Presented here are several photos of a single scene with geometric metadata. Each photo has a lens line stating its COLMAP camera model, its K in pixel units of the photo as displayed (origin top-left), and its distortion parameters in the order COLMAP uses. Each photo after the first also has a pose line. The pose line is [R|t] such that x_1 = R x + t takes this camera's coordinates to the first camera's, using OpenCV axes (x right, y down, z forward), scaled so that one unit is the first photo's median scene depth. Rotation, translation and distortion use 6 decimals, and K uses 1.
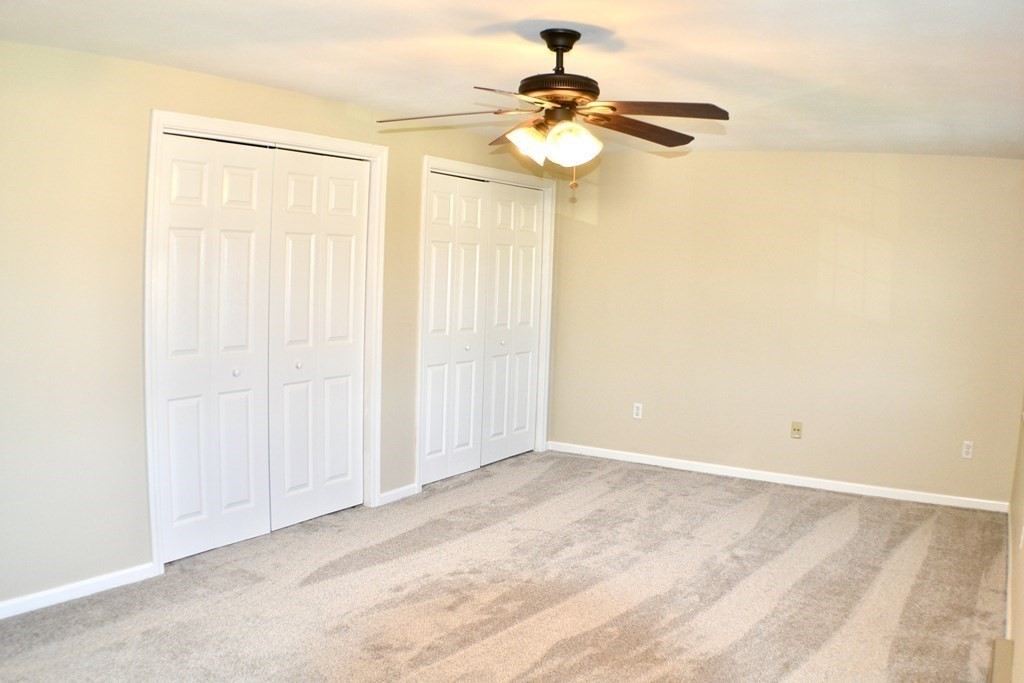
lens RADIAL K [[886.1, 0, 512.0], [0, 886.1, 341.5], [0, 0, 1]] dist [-0.293948, 0.064246]
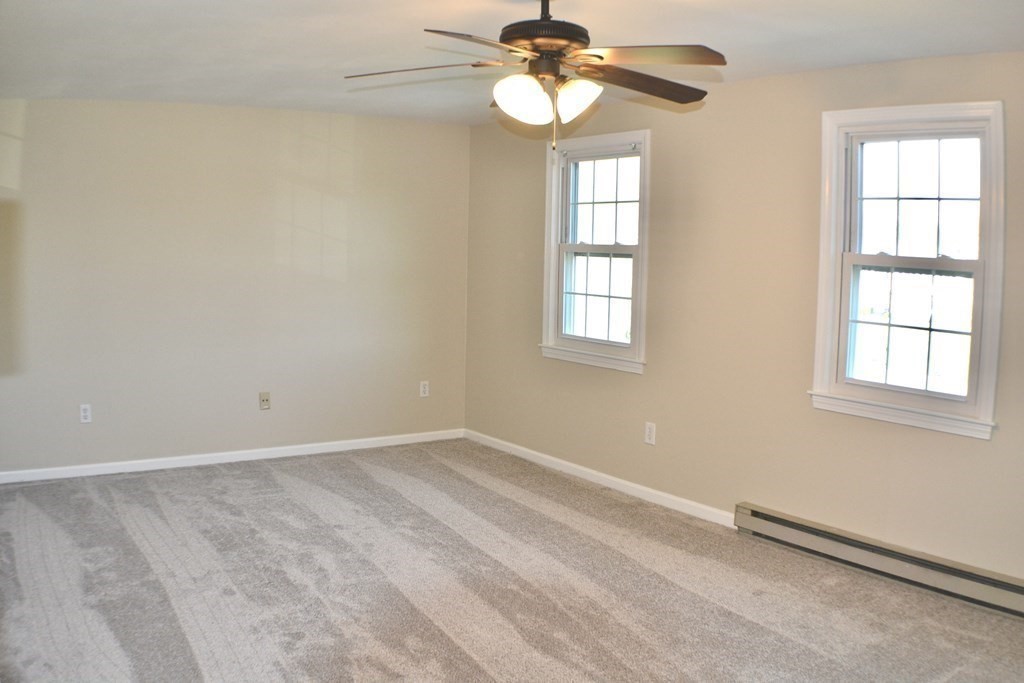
lens RADIAL K [[886.1, 0, 512.0], [0, 886.1, 341.5], [0, 0, 1]] dist [-0.293948, 0.064246]
pose [[0.419831, -0.125031, 0.898949, -0.525457], [0.084328, 0.991555, 0.098528, -0.042274], [-0.903676, 0.034442, 0.426829, 0.447116]]
